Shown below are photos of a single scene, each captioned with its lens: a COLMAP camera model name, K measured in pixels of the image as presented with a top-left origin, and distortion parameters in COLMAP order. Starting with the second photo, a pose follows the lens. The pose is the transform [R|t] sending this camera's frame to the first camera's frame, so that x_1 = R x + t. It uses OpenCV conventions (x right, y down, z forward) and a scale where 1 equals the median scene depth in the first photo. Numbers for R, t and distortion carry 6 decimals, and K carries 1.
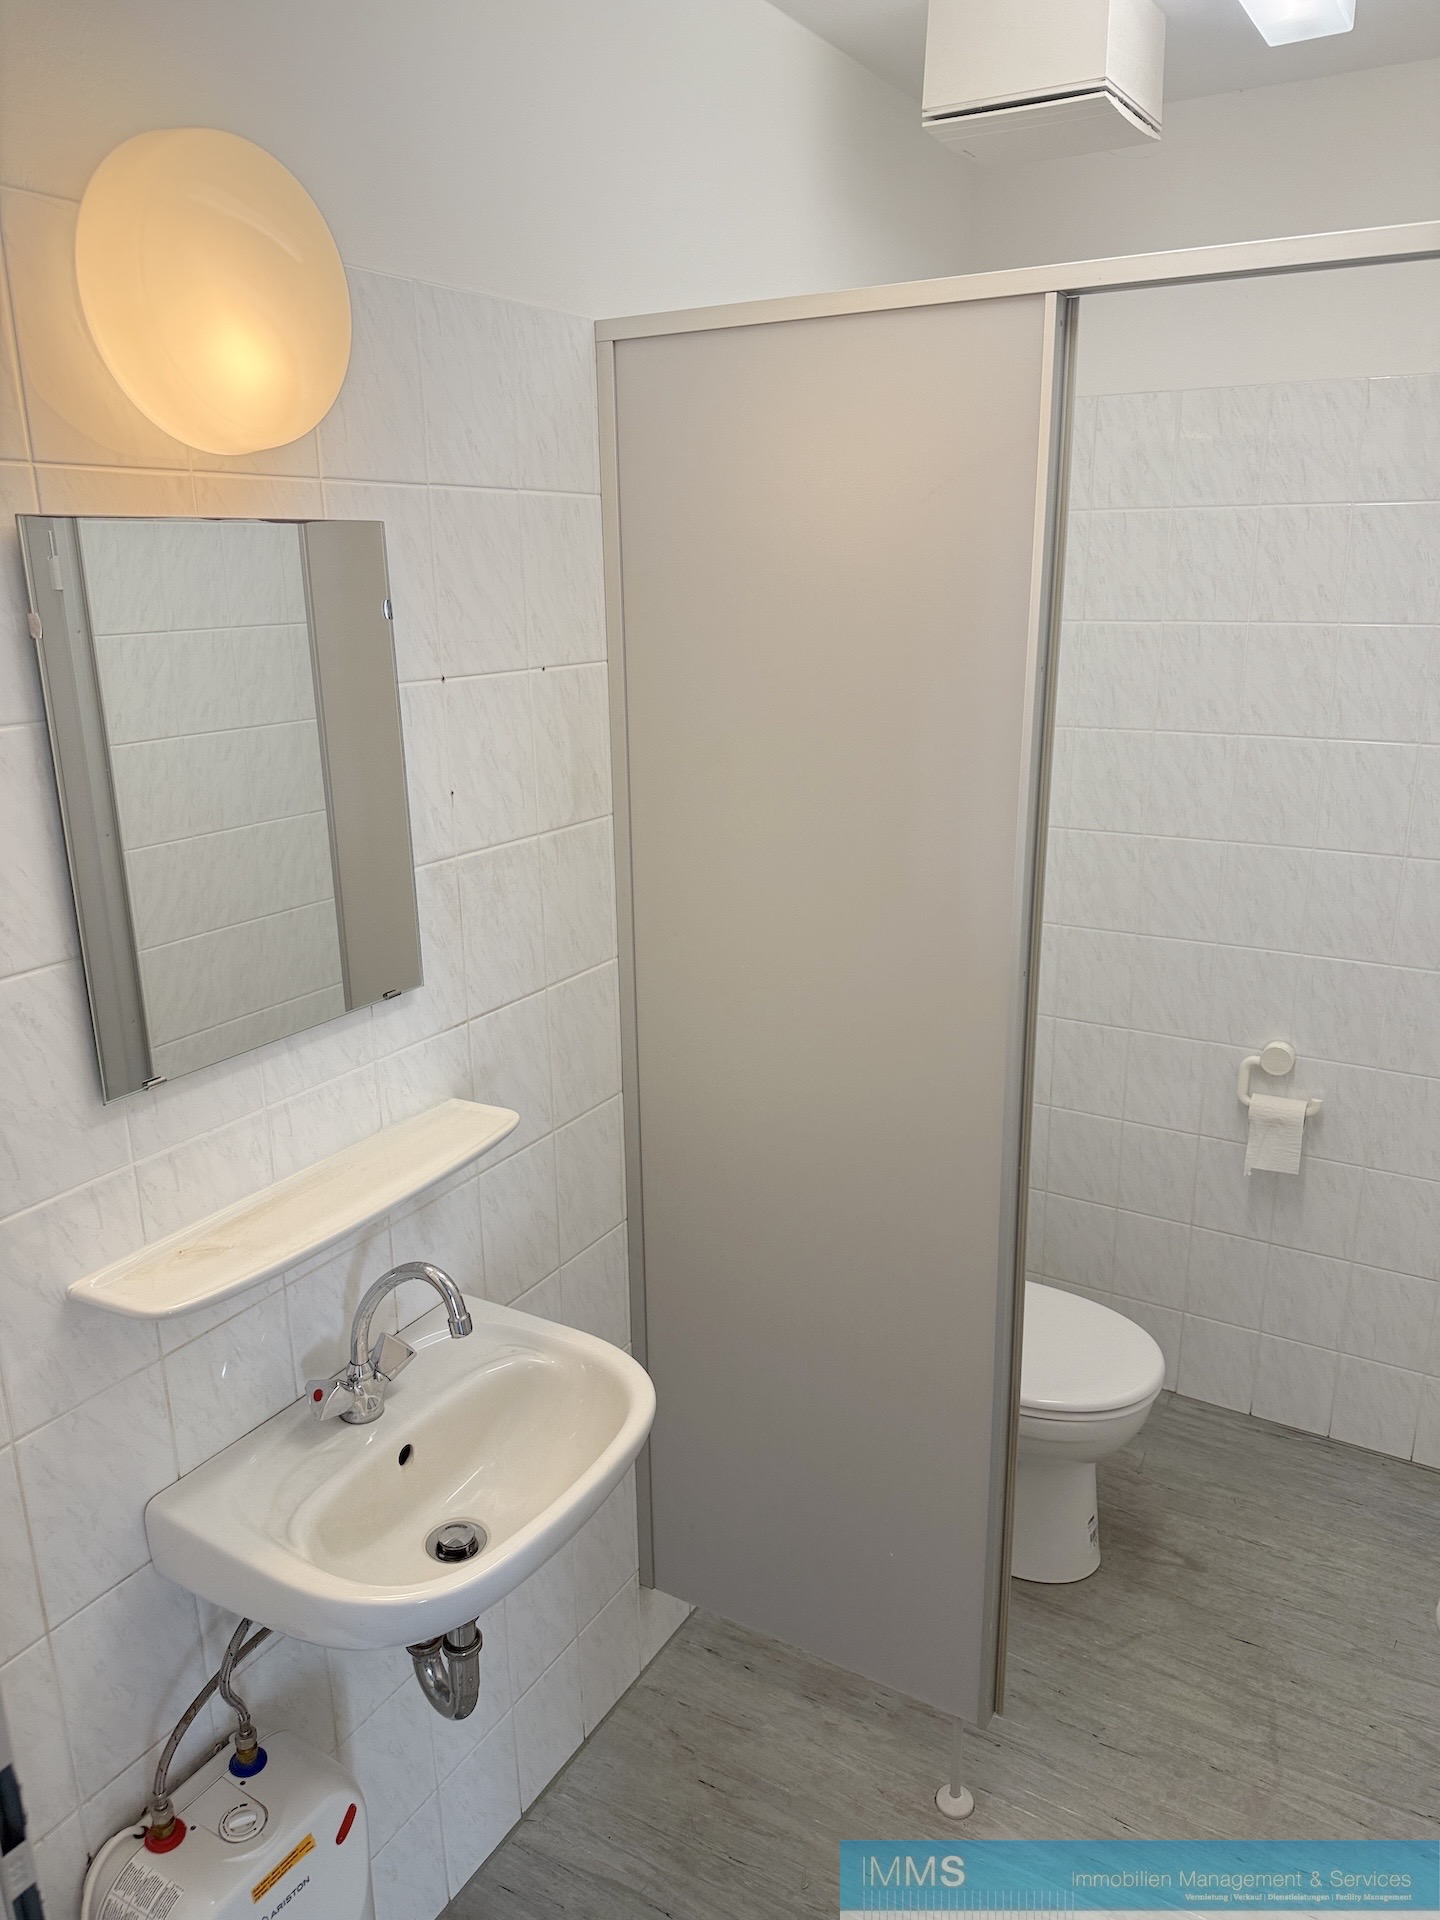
lens RADIAL K [[1353.0, 0, 716.9], [0, 1353.0, 964.5], [0, 0, 1]] dist [0.028792, -0.031478]
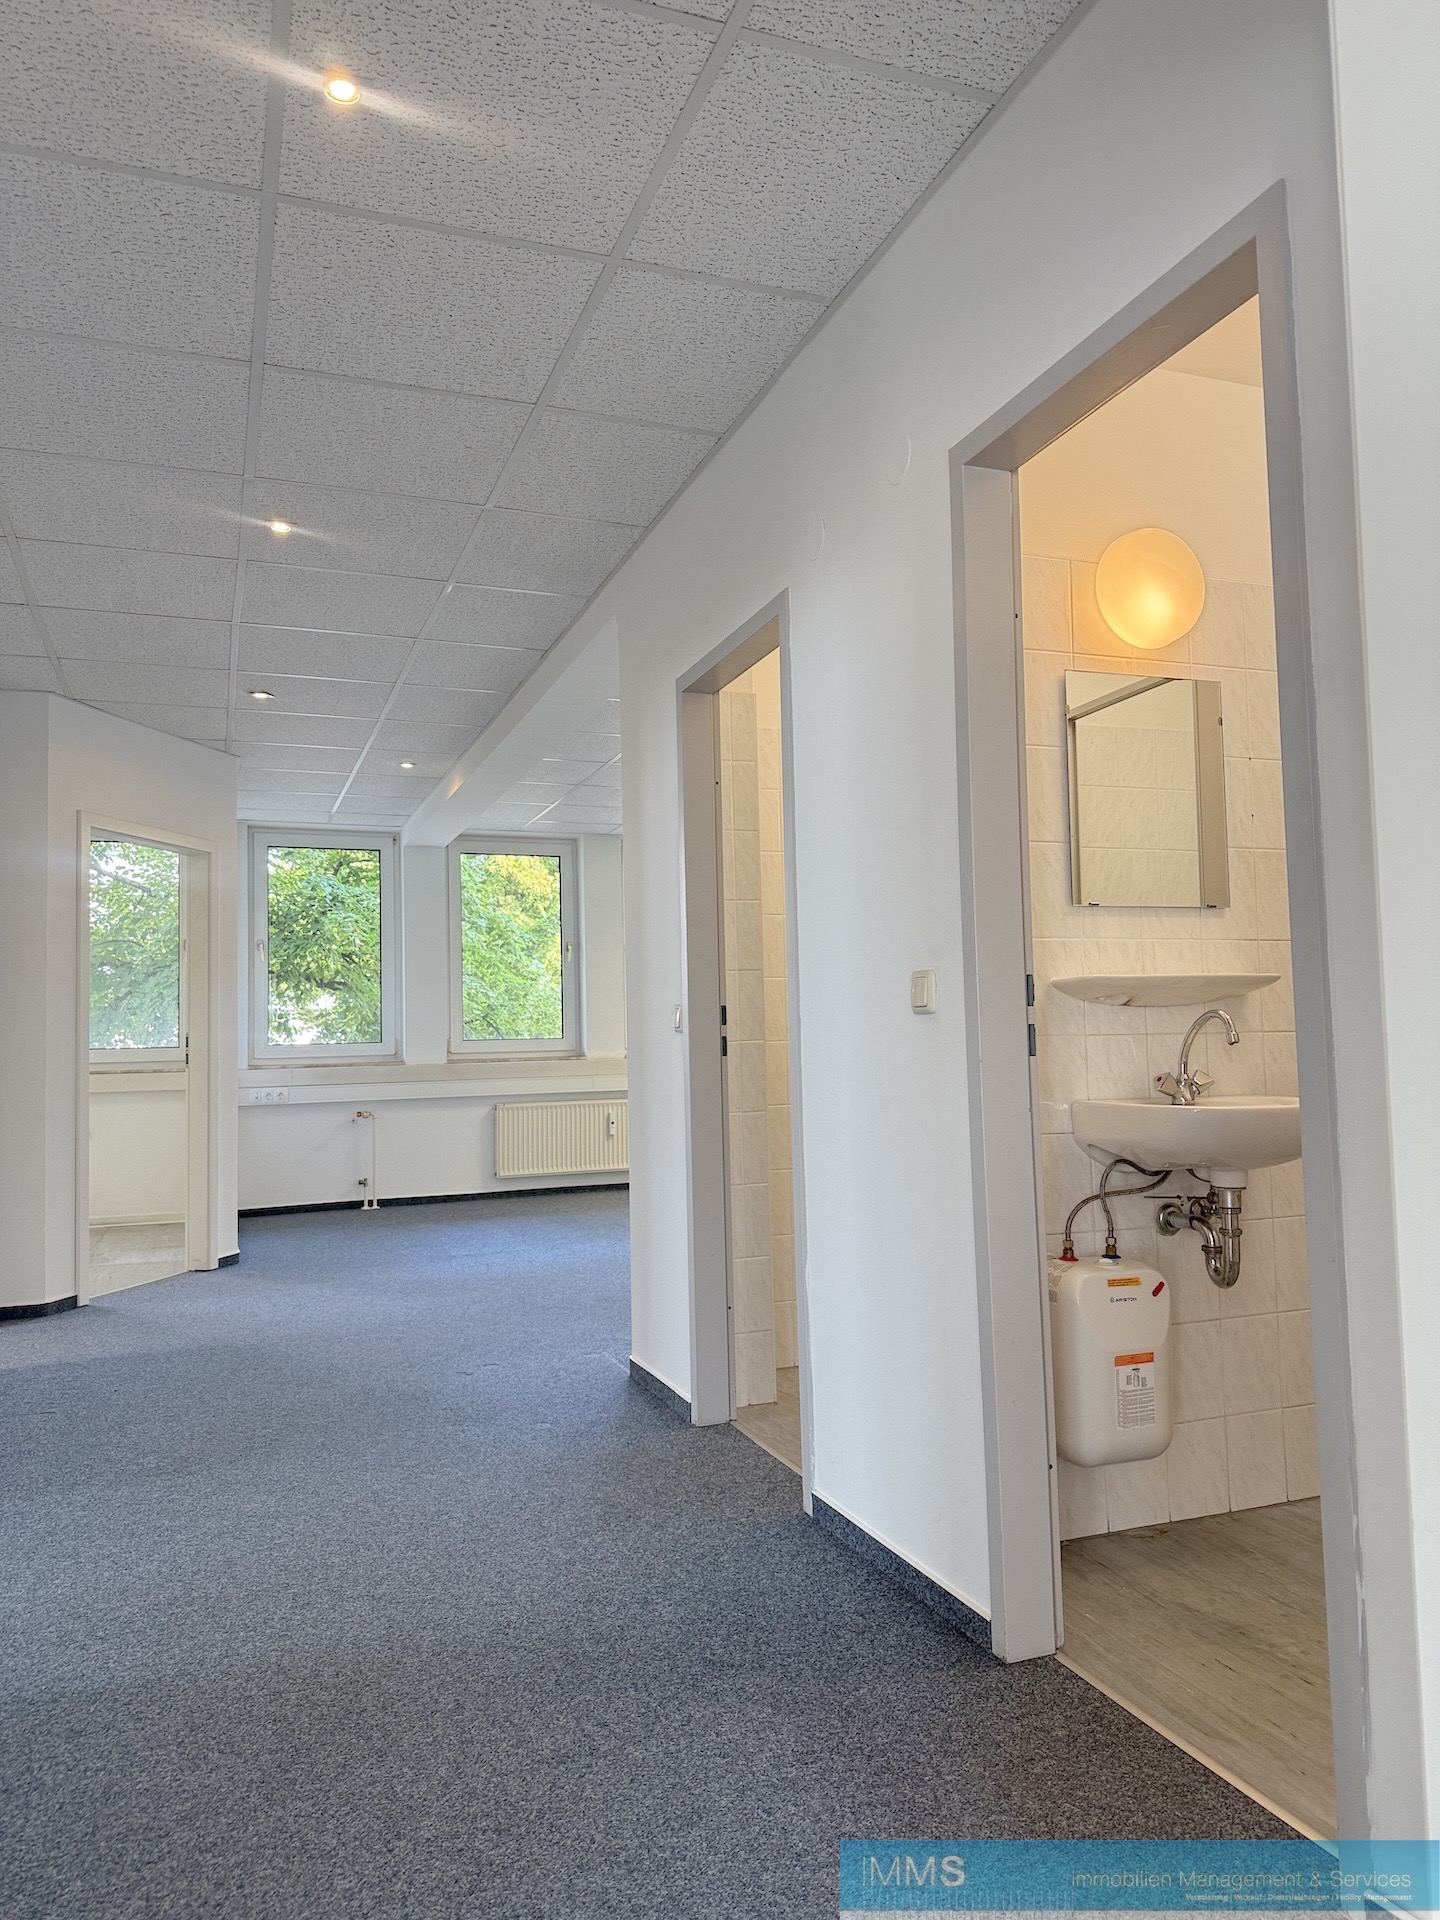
lens RADIAL K [[1363.5, 0, 720.0], [0, 1363.5, 960.0], [0, 0, 1]] dist [0.129466, -0.079632]
pose [[0.789890, -0.047647, -0.611395, 0.424156], [-0.167619, 0.942238, -0.289985, 0.798785], [0.589897, 0.331537, 0.736278, -0.887468]]
